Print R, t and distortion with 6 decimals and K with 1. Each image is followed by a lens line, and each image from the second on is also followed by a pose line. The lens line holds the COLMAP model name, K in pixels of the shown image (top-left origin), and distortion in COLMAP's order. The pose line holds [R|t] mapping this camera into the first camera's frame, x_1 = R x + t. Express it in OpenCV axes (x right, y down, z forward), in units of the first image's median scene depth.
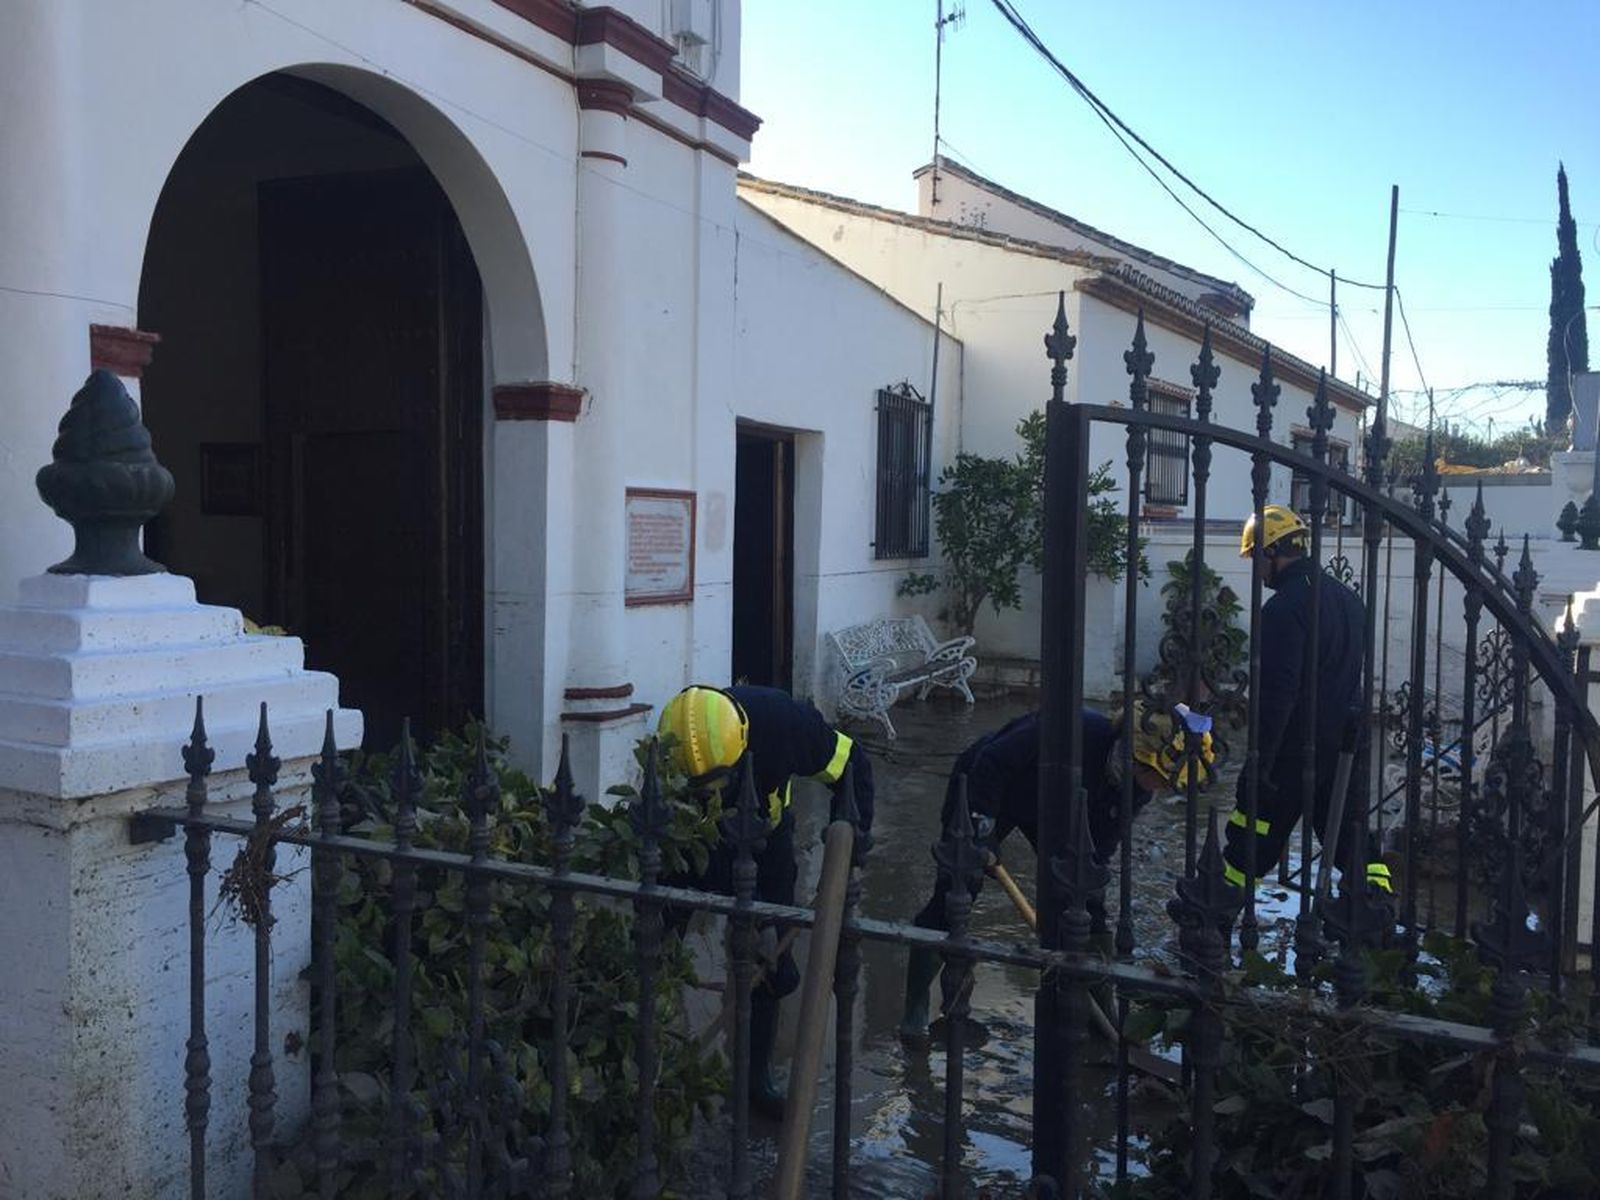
lens RADIAL K [[1361.7, 0, 794.6], [0, 1361.7, 602.2], [0, 0, 1]] dist [0.072251, -0.096811]
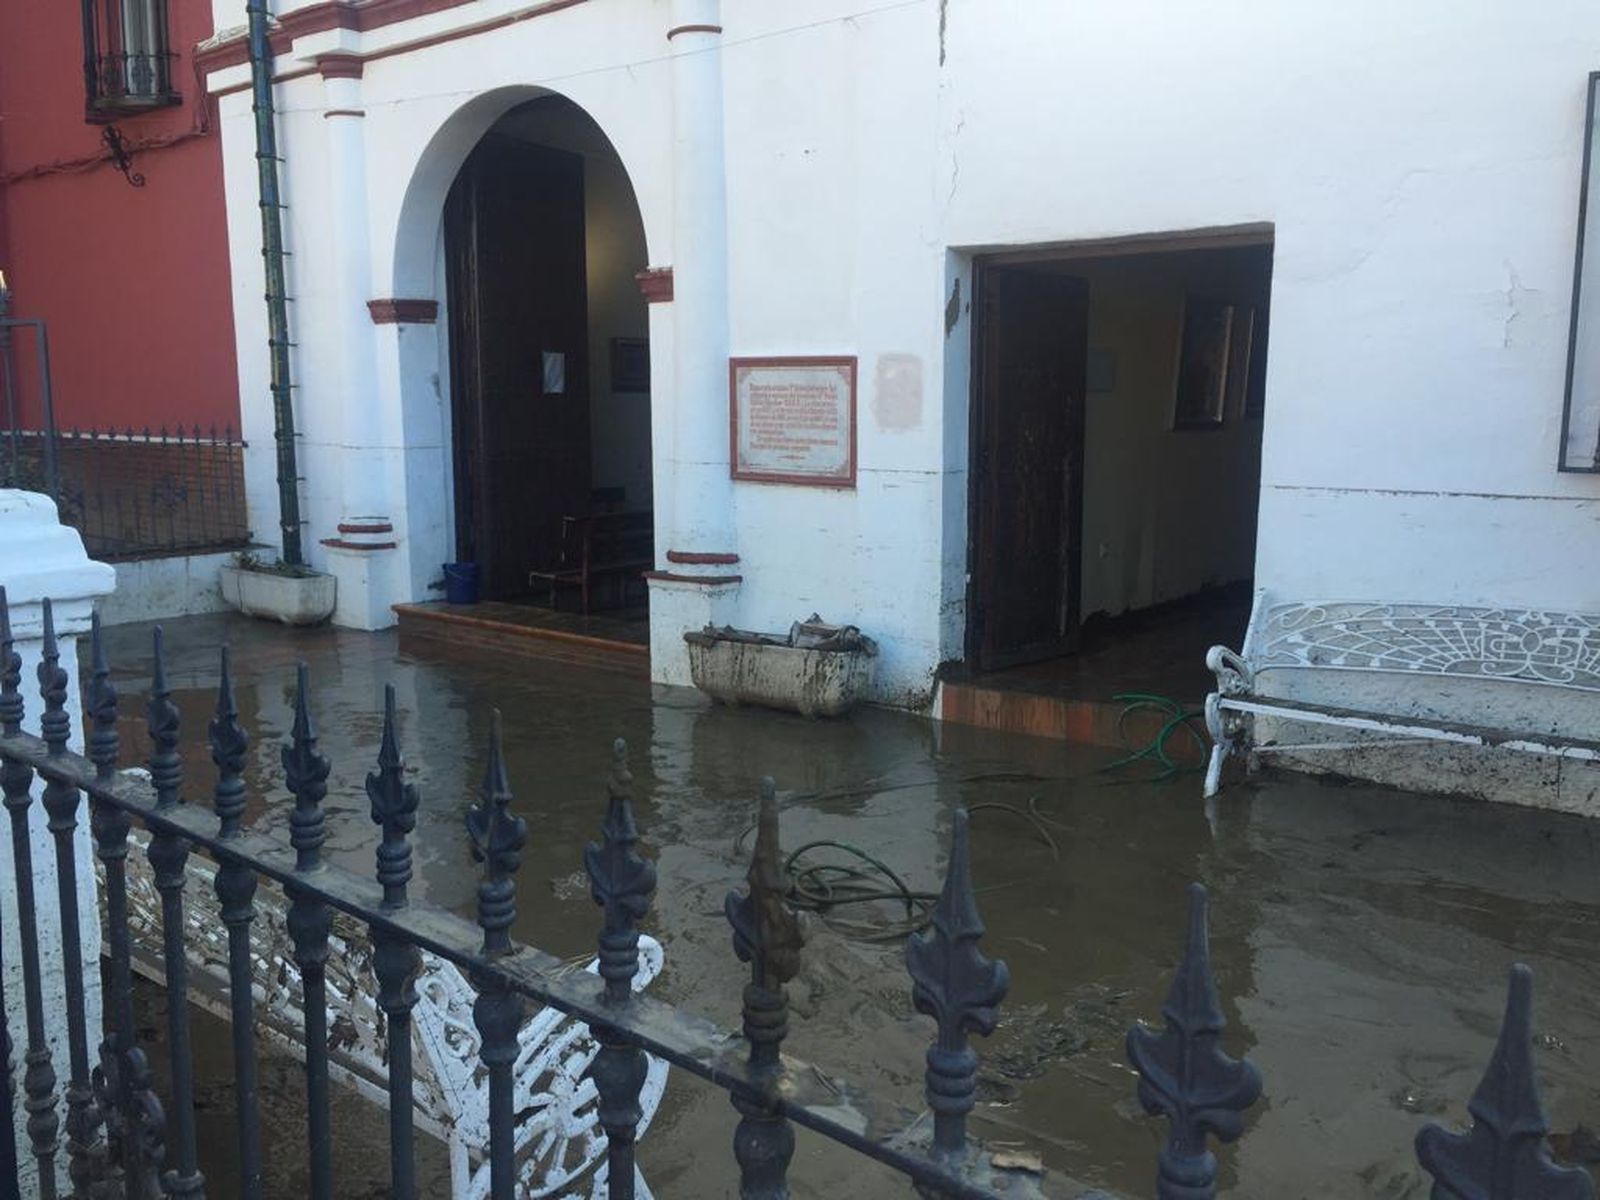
lens RADIAL K [[1334.6, 0, 794.3], [0, 1334.6, 598.1], [0, 0, 1]] dist [0.066169, -0.070184]
pose [[-0.238867, 0.125248, -0.962941, 0.511486], [-0.066748, 0.987184, 0.144959, -0.035193], [0.968755, 0.098900, -0.227446, 0.801825]]
